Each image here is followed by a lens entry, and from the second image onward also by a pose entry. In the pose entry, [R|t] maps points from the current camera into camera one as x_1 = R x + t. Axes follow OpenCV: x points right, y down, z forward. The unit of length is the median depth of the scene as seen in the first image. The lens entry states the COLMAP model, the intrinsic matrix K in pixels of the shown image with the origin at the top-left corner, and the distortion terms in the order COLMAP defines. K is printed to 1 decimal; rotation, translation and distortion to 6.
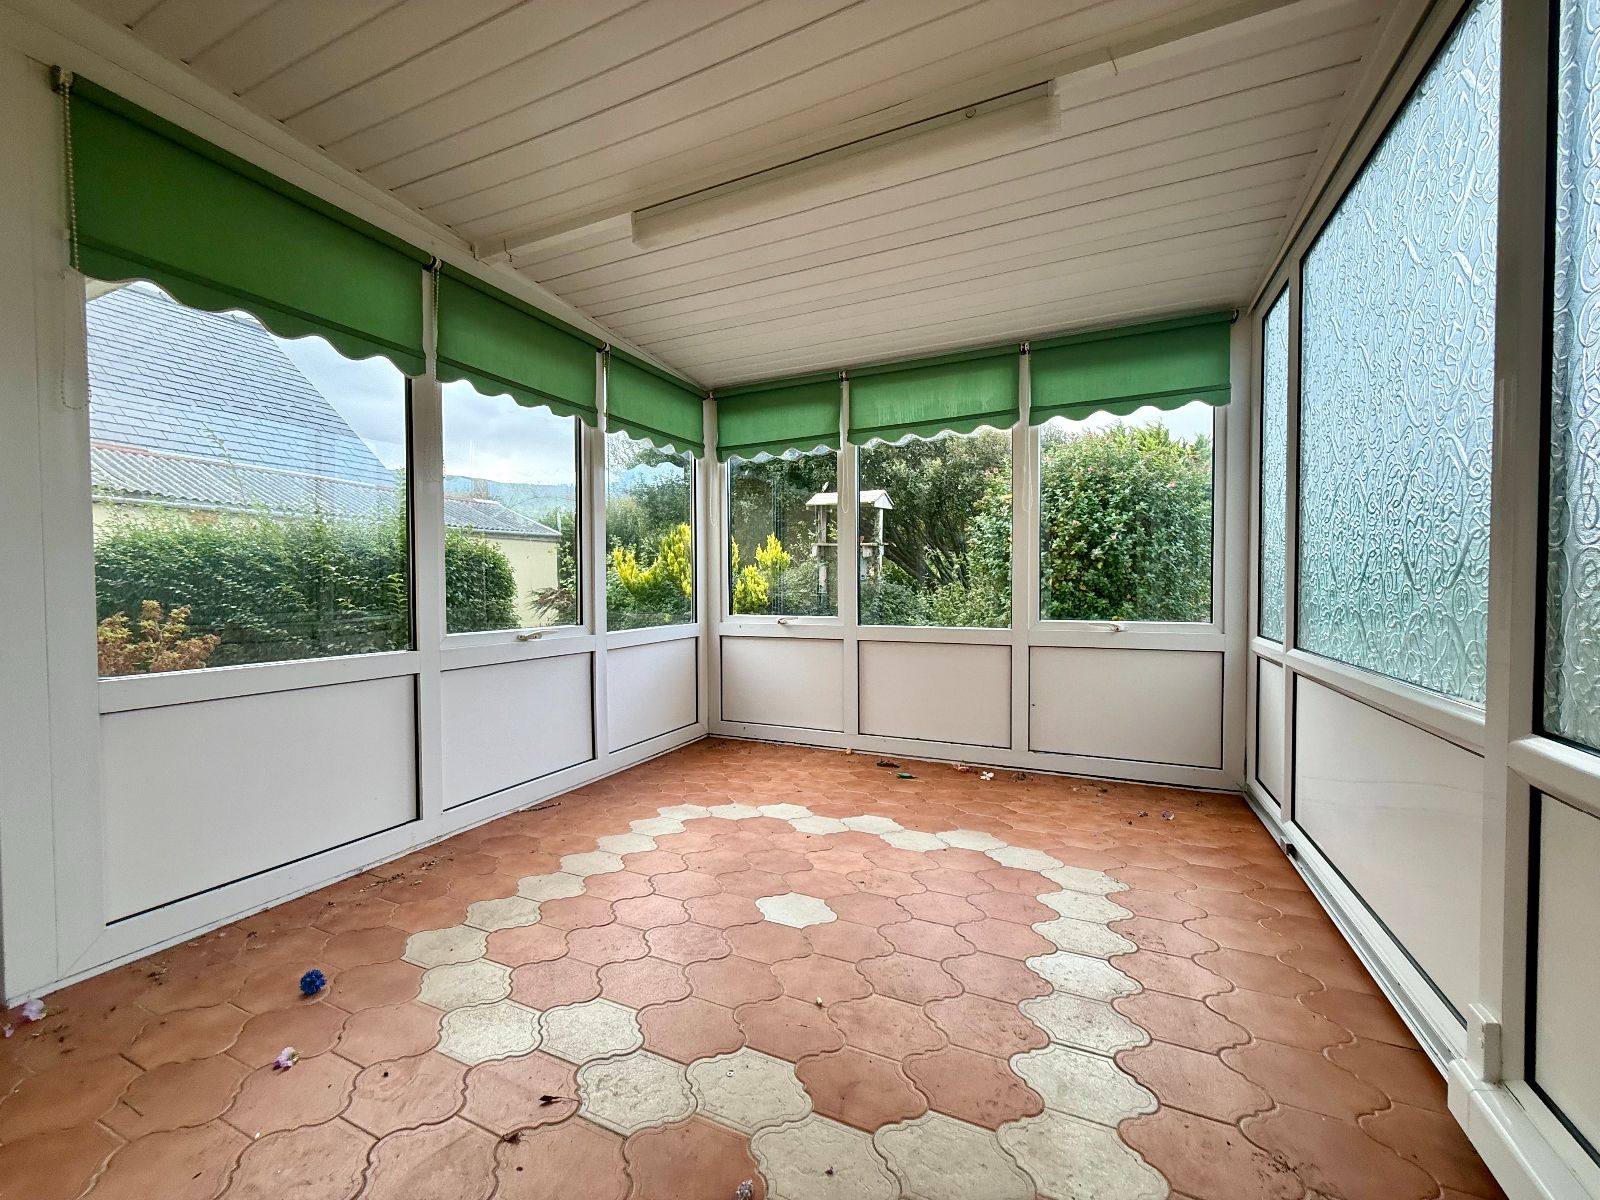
lens RADIAL K [[629.4, 0, 804.0], [0, 629.4, 598.1], [0, 0, 1]] dist [-0.009877, -0.000084]
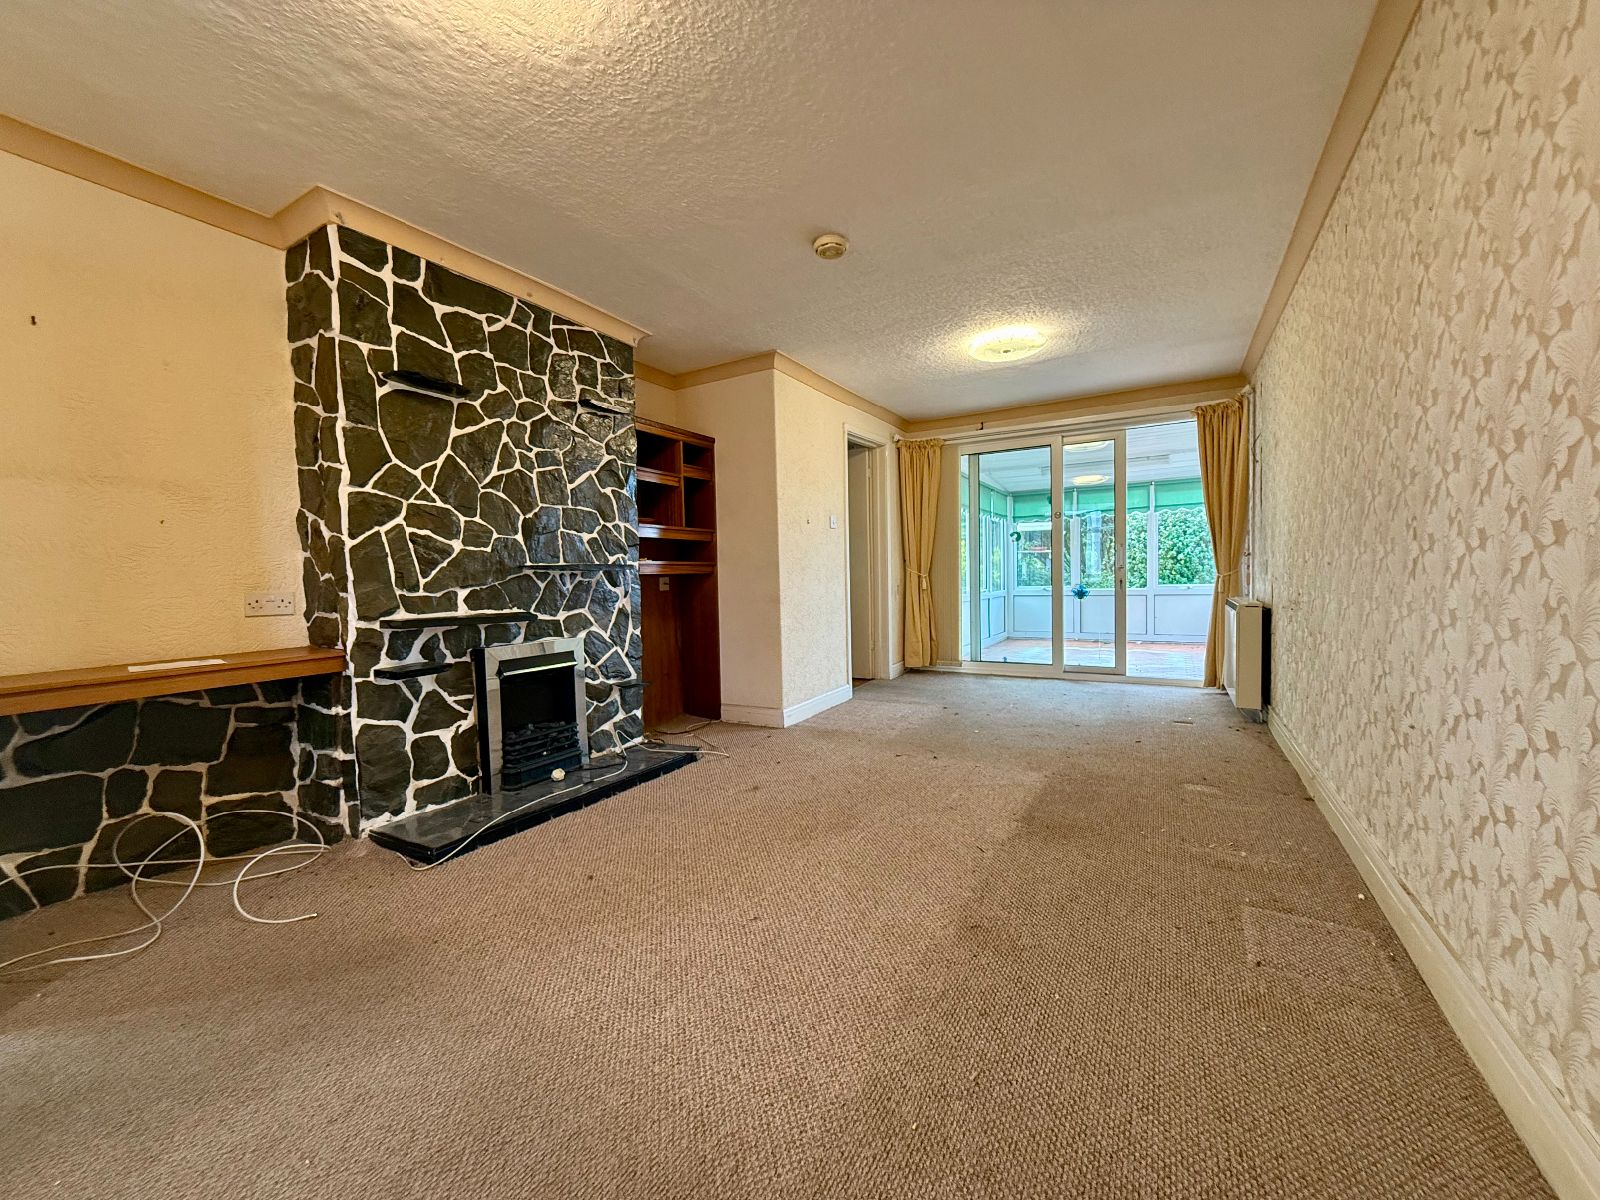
lens RADIAL K [[629.4, 0, 798.9], [0, 629.4, 601.5], [0, 0, 1]] dist [-0.009877, -0.000084]
pose [[0.993671, -0.010940, -0.111796, -0.590404], [0.013279, 0.999708, 0.020204, 0.021106], [0.111543, -0.021561, 0.993526, -1.272646]]
